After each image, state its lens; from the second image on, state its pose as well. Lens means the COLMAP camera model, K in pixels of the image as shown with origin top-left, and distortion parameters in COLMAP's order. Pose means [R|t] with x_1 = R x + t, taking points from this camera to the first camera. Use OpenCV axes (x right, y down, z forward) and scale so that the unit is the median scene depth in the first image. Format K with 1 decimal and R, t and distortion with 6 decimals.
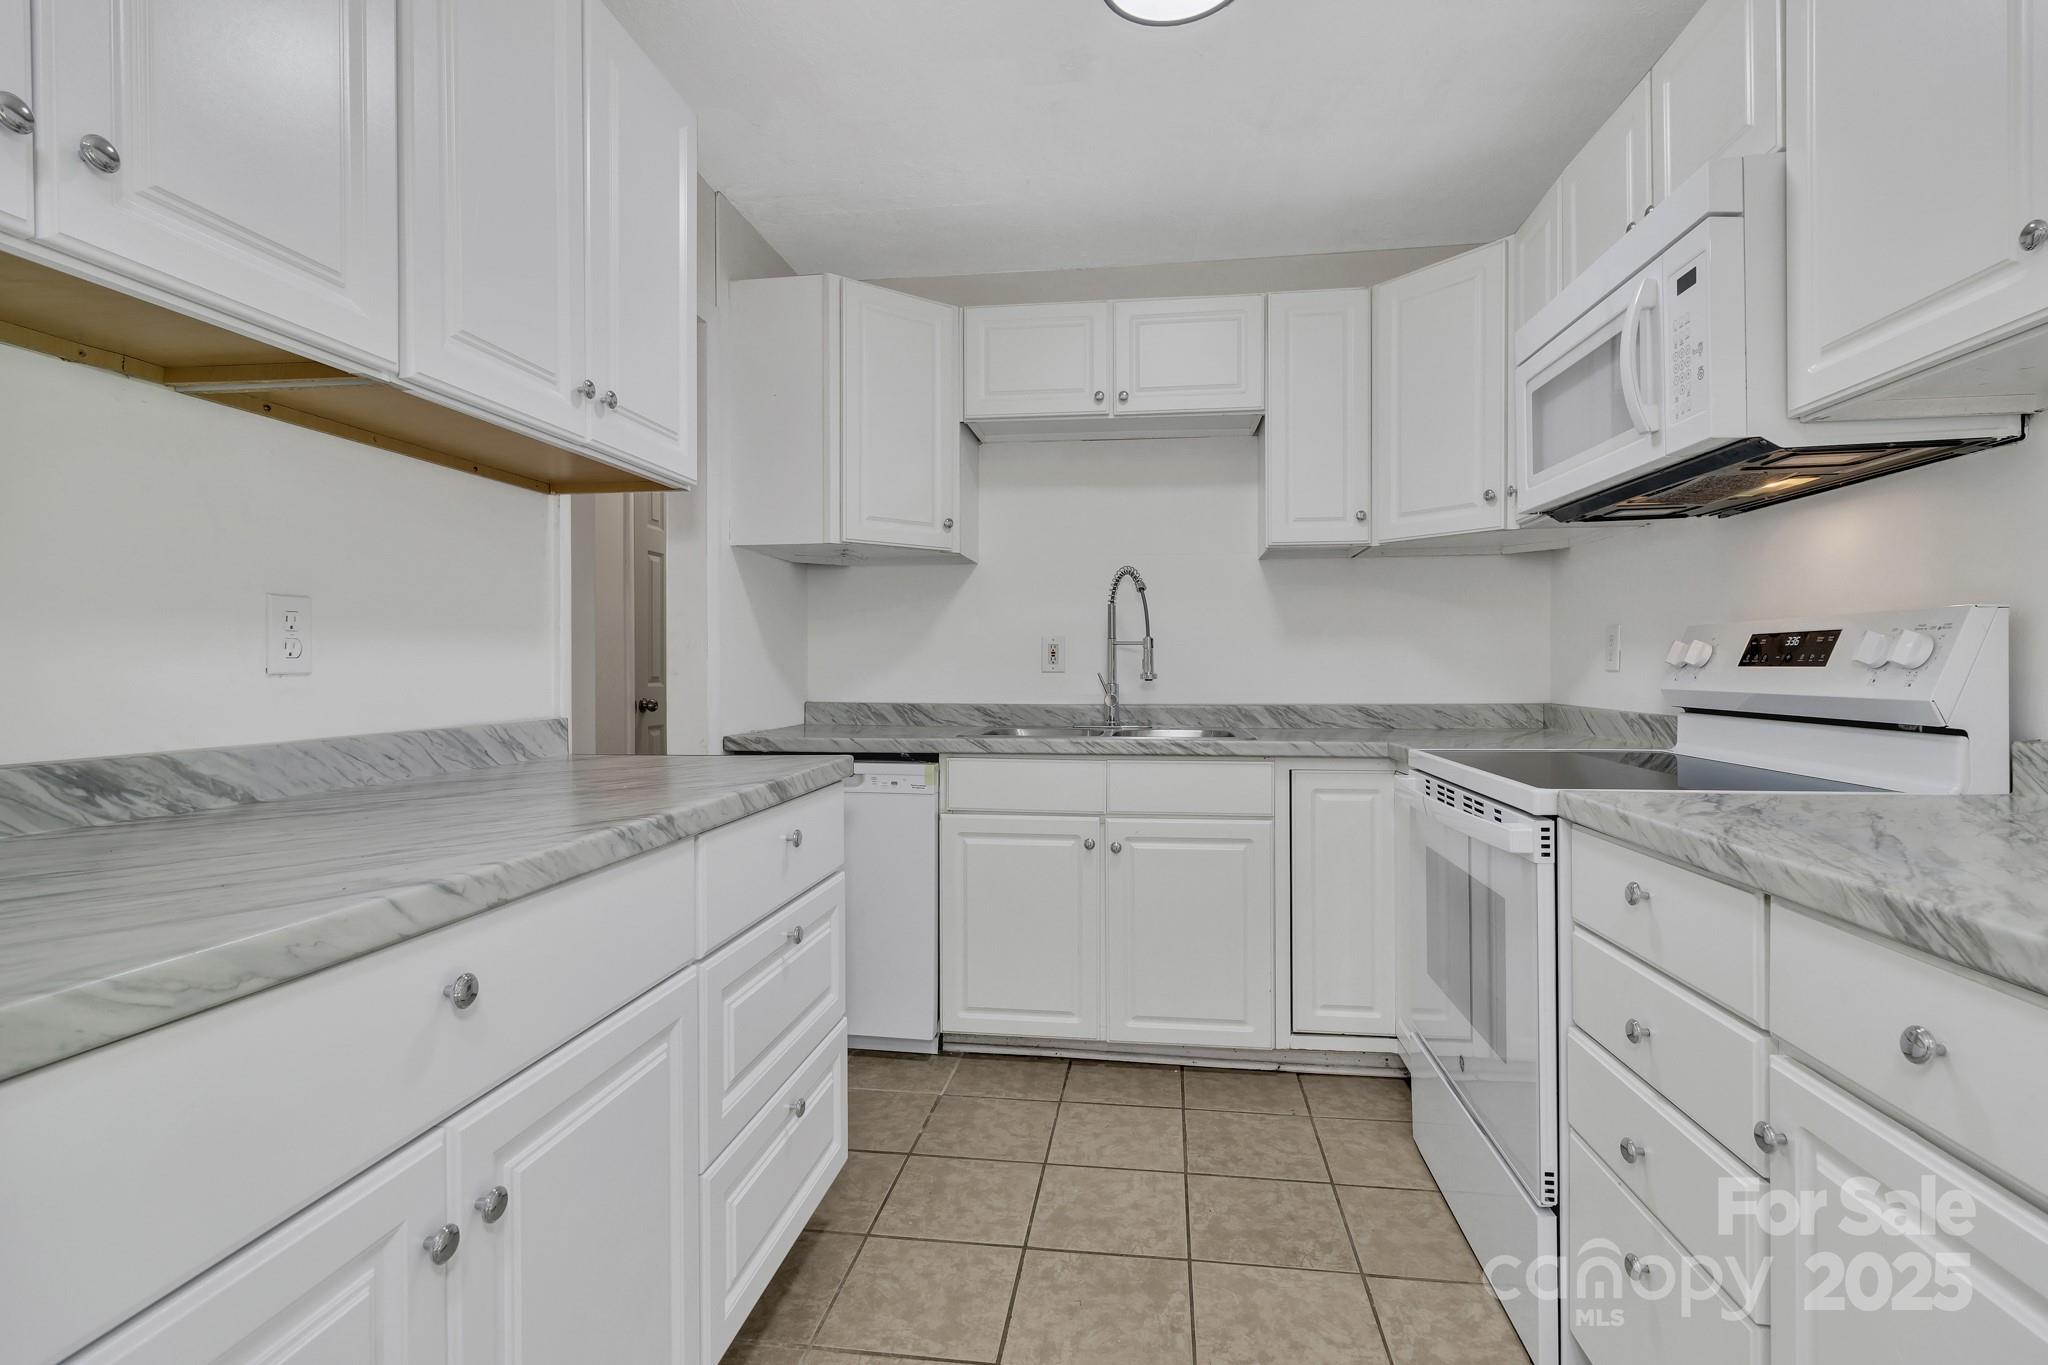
lens RADIAL K [[983.9, 0, 1015.7], [0, 983.9, 674.1], [0, 0, 1]] dist [0.000070, -0.000162]
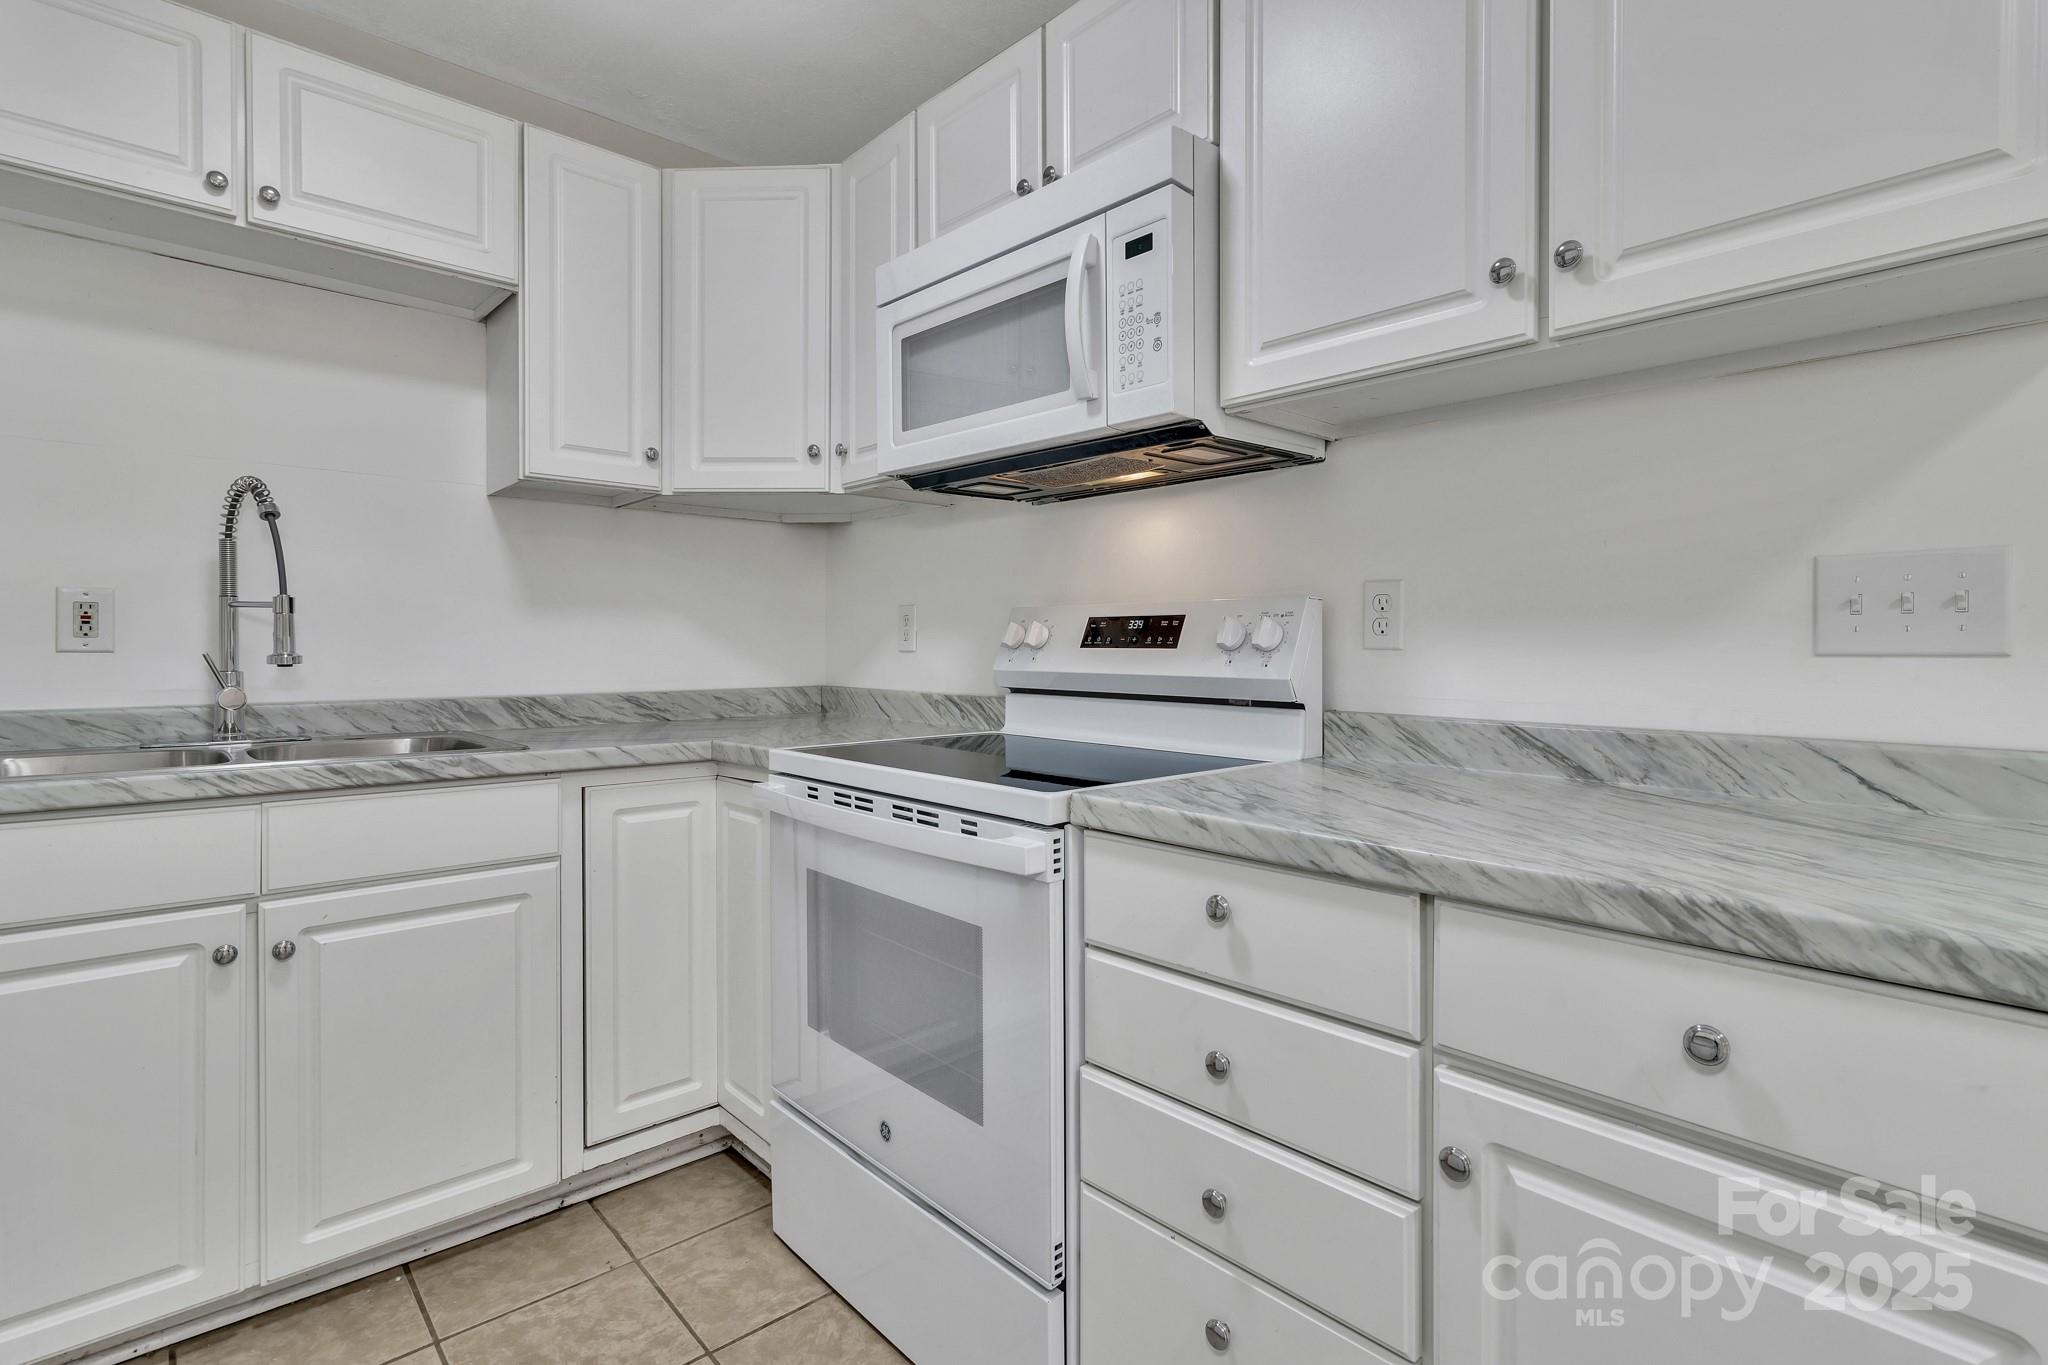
lens RADIAL K [[998.4, 0, 1066.4], [0, 998.4, 655.9], [0, 0, 1]] dist [0.002623, 0.000721]
pose [[0.627324, -0.002194, 0.778756, -0.074510], [-0.000379, 0.999995, 0.003123, -0.002091], [-0.778759, -0.002254, 0.627320, 0.275497]]
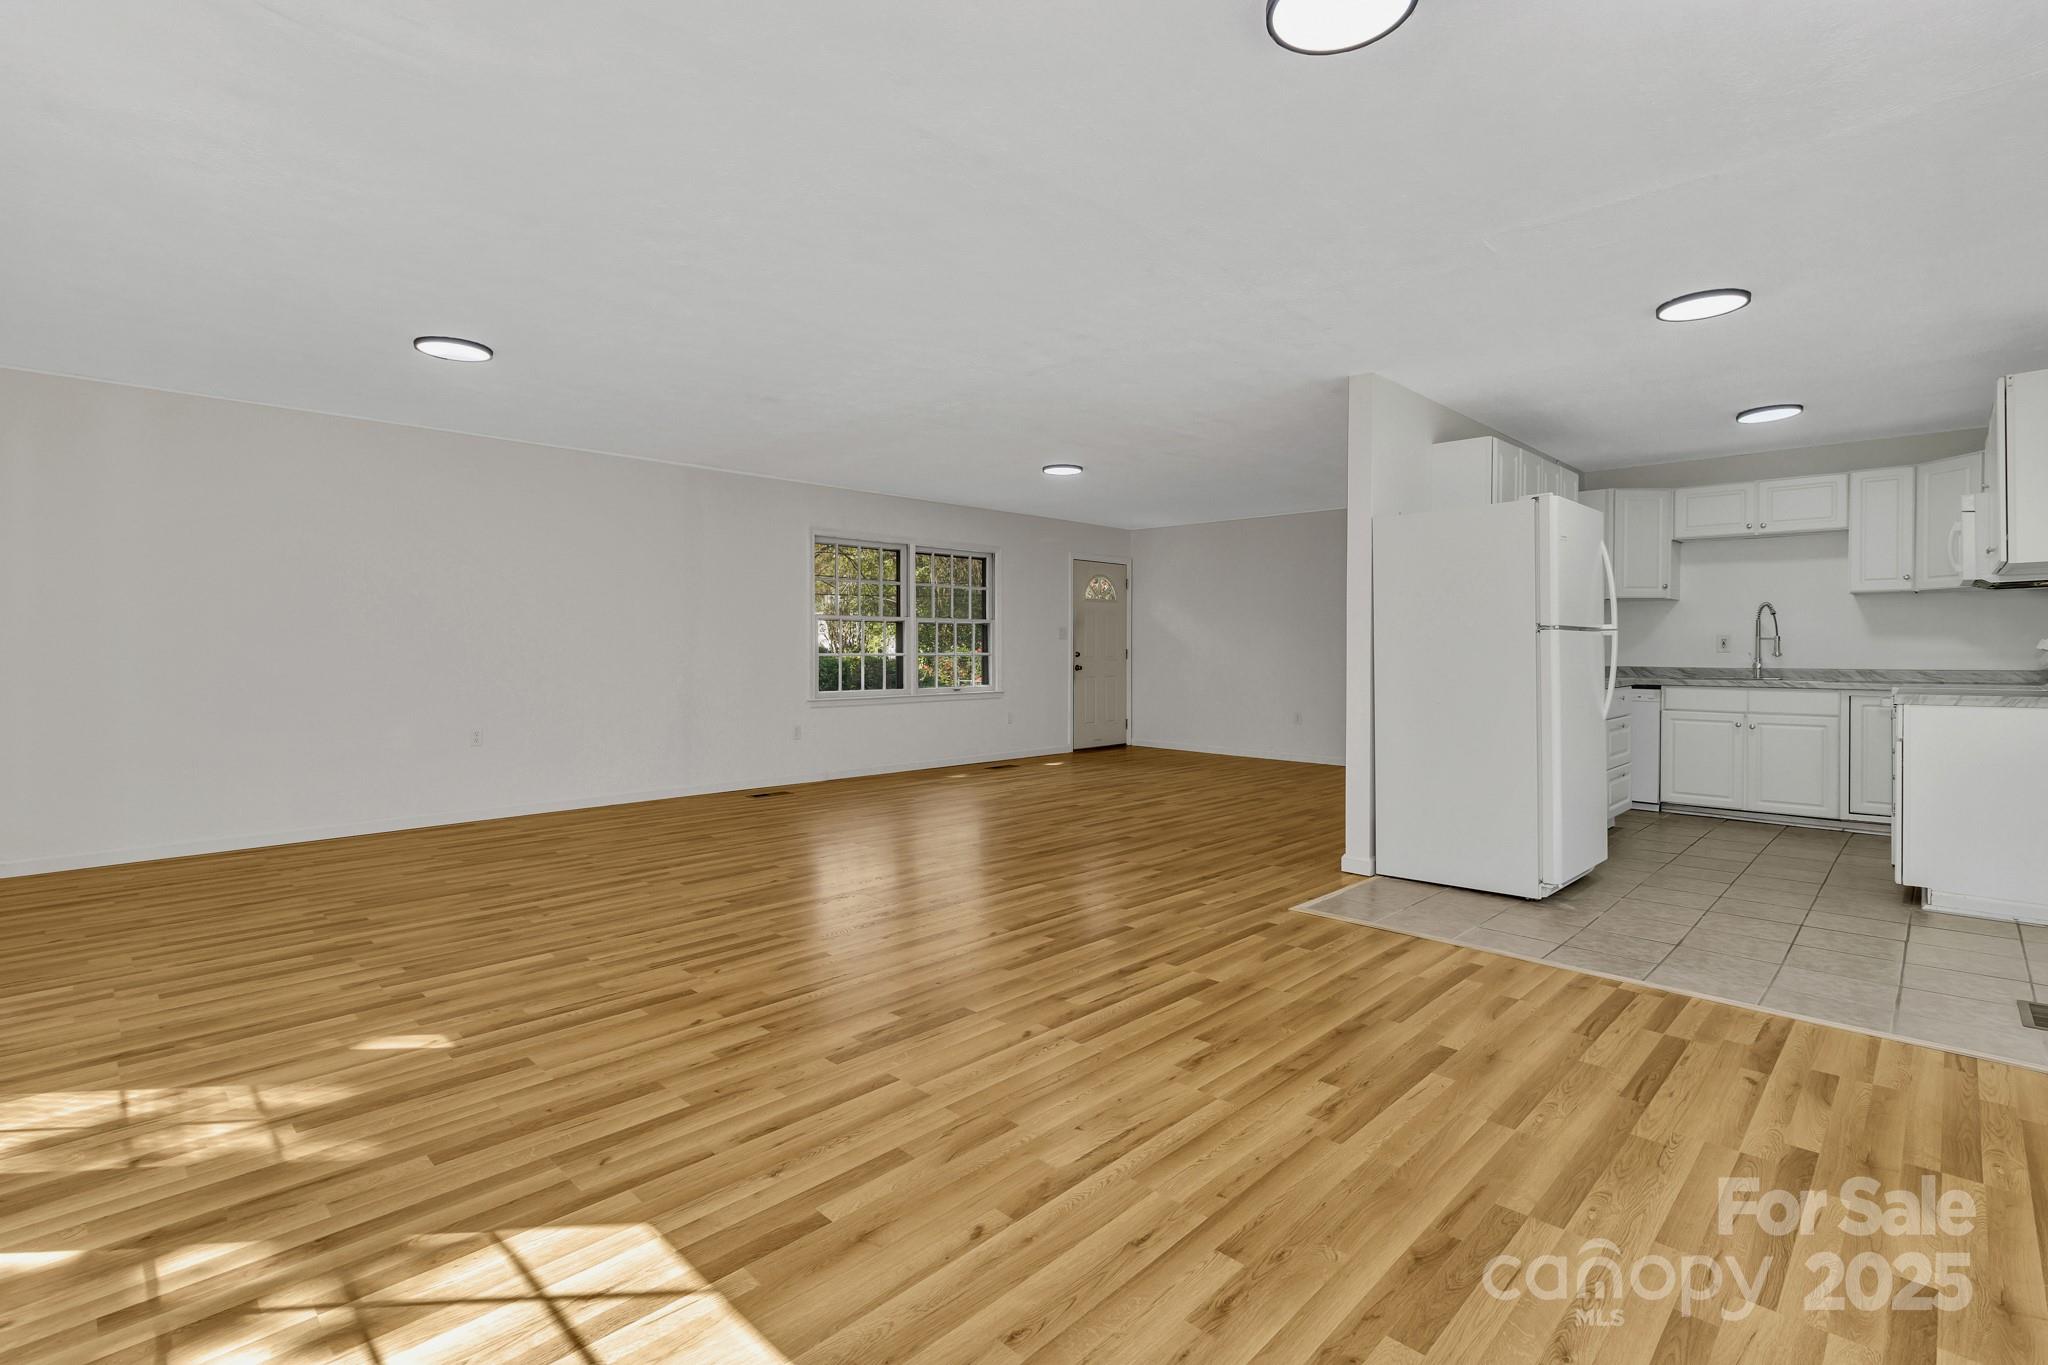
lens RADIAL K [[964.9, 0, 1020.6], [0, 964.9, 658.9], [0, 0, 1]] dist [0.001212, -0.000110]
pose [[0.810719, 0.007658, -0.585386, 0.036615], [-0.004360, 0.999966, 0.007042, 0.006028], [0.585420, -0.003157, 0.810724, -2.010409]]
